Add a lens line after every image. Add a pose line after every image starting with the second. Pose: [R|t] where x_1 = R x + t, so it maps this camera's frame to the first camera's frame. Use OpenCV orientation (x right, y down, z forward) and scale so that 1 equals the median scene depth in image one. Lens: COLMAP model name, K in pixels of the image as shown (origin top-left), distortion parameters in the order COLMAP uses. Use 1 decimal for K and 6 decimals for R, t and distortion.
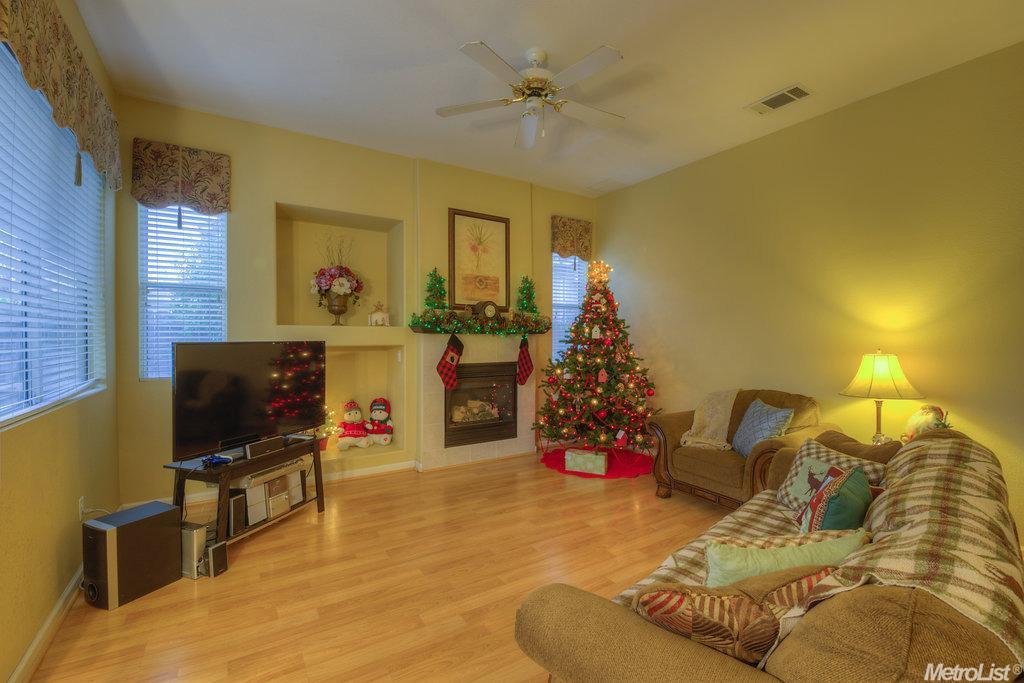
lens RADIAL K [[441.6, 0, 512.0], [0, 441.6, 341.5], [0, 0, 1]] dist [-0.000608, -0.009639]
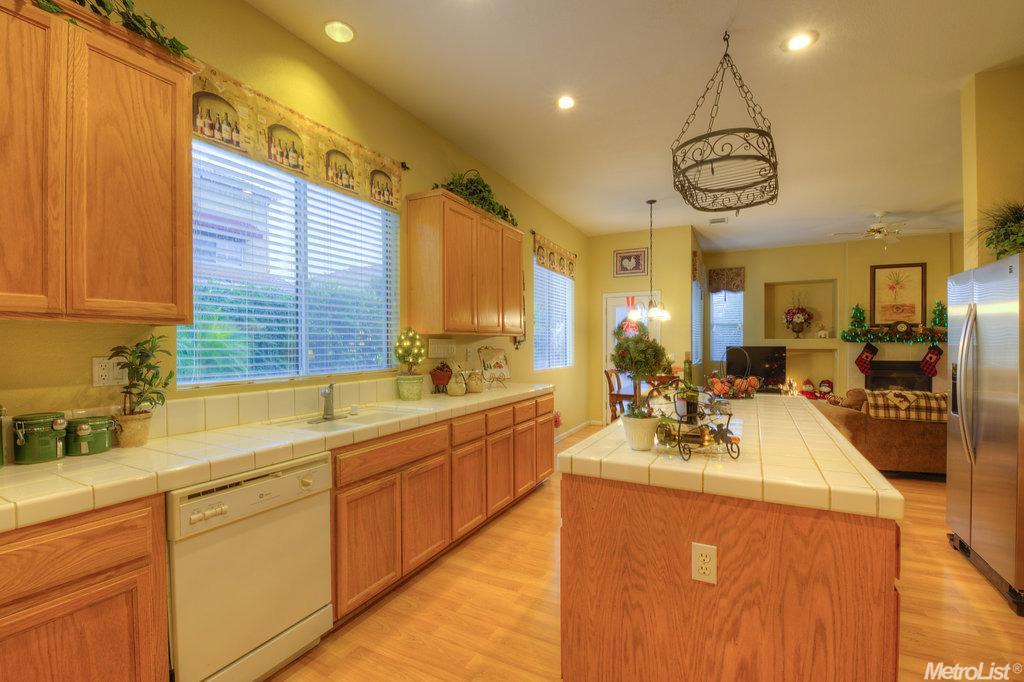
lens RADIAL K [[458.3, 0, 507.9], [0, 458.3, 346.0], [0, 0, 1]] dist [0.001386, -0.010010]
pose [[0.507675, 0.000035, -0.861548, 0.657166], [-0.006357, 0.999973, -0.003705, 0.011284], [0.861525, 0.007358, 0.507662, -1.057155]]
